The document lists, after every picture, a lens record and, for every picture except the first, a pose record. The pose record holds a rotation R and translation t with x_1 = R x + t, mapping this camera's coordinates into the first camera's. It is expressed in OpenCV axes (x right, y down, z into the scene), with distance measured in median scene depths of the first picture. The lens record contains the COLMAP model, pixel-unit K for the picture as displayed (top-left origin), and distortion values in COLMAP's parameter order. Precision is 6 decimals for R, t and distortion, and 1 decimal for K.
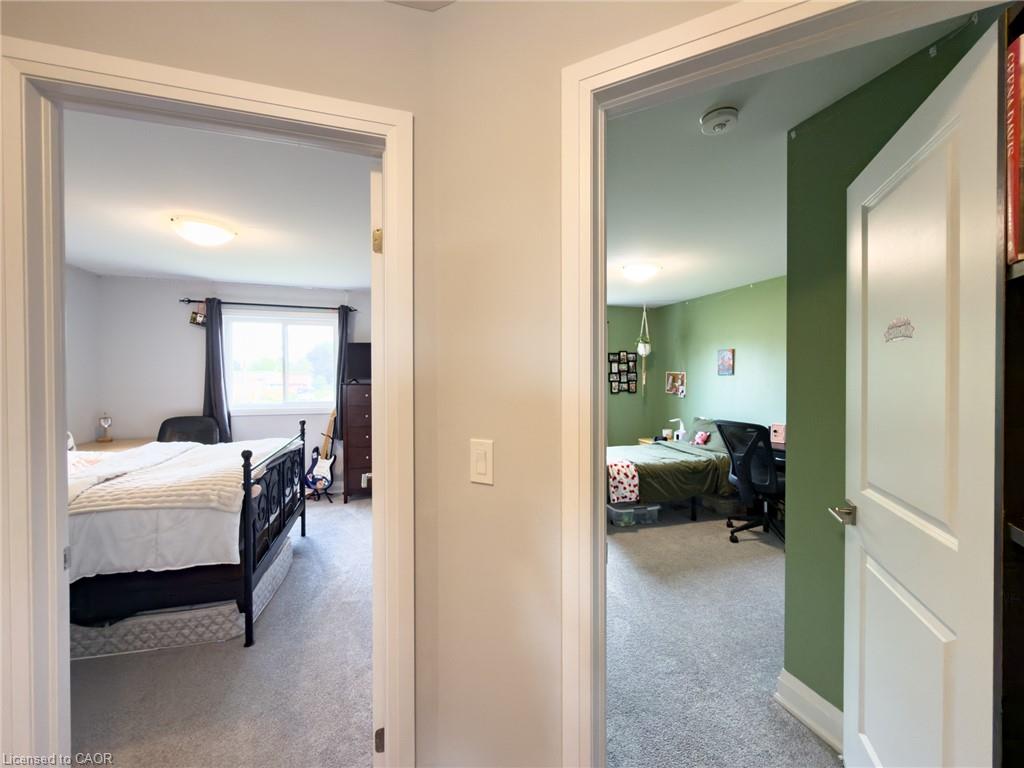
lens RADIAL K [[409.2, 0, 513.0], [0, 409.2, 383.1], [0, 0, 1]] dist [-0.000850, 0.000144]
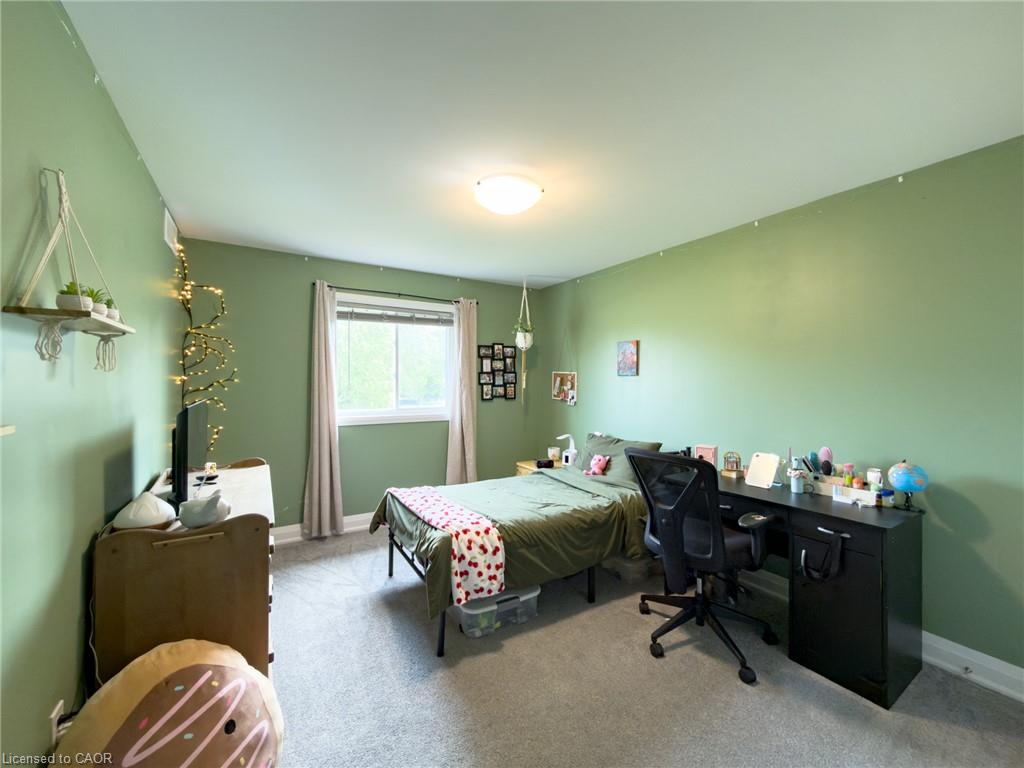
lens RADIAL K [[409.2, 0, 513.0], [0, 409.2, 383.1], [0, 0, 1]] dist [-0.000850, 0.000144]
pose [[0.967556, 0.002763, 0.252641, 0.136921], [-0.000773, 0.999968, -0.007976, -0.000039], [-0.252655, 0.007522, 0.967527, 0.348335]]
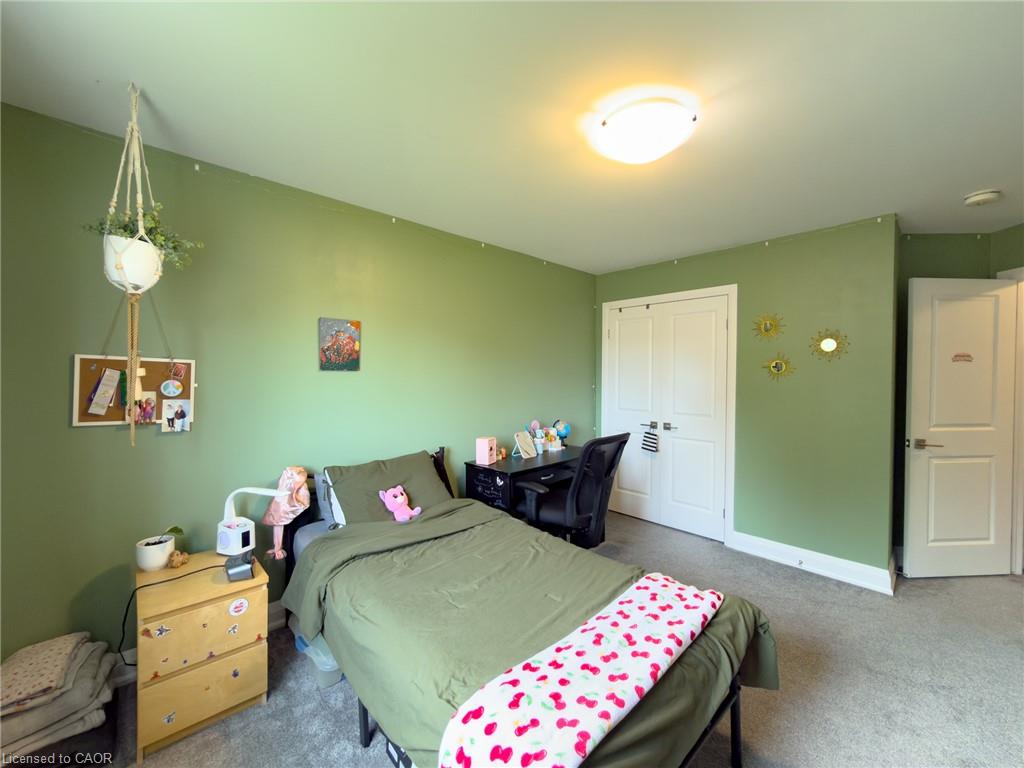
lens RADIAL K [[410.6, 0, 512.8], [0, 410.6, 382.5], [0, 0, 1]] dist [-0.001145, -0.000117]
pose [[-0.438985, -0.015925, 0.898353, -0.026549], [0.009407, 0.999707, 0.022319, -0.014172], [-0.898445, 0.018249, -0.438707, 1.065407]]
